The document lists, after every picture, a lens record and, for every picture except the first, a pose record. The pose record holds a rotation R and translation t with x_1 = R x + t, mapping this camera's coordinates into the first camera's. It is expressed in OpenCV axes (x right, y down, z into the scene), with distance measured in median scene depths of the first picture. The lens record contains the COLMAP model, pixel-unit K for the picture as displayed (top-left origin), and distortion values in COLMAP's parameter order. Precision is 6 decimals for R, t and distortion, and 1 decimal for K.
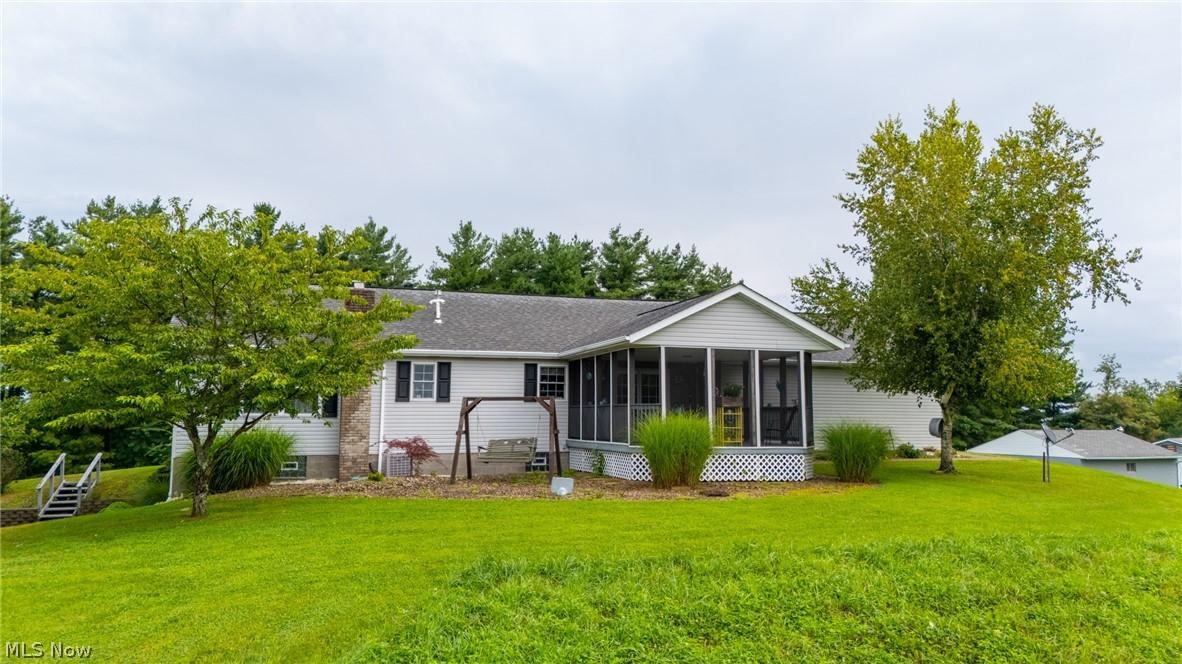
lens RADIAL K [[864.3, 0, 594.8], [0, 864.3, 325.0], [0, 0, 1]] dist [0.058052, -0.043420]
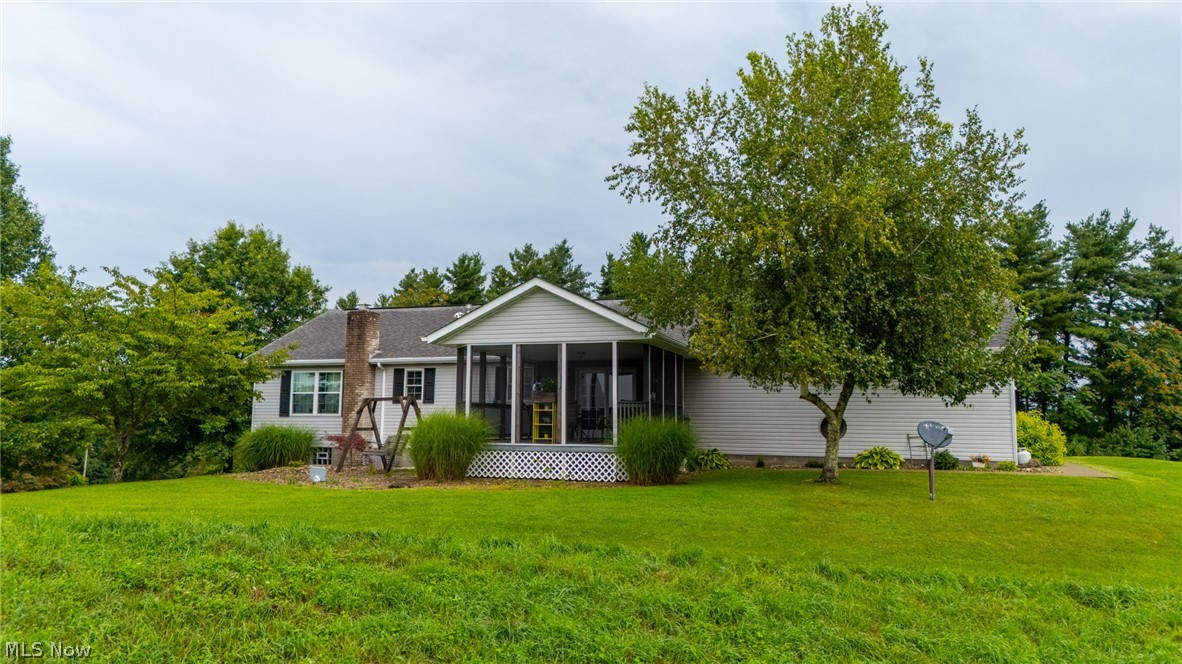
lens RADIAL K [[864.3, 0, 594.2], [0, 864.3, 334.6], [0, 0, 1]] dist [0.058052, -0.043420]
pose [[0.808568, -0.059858, -0.585350, 0.782318], [0.059246, 0.998039, -0.020221, 0.040800], [0.585412, -0.018330, 0.810529, 0.246782]]
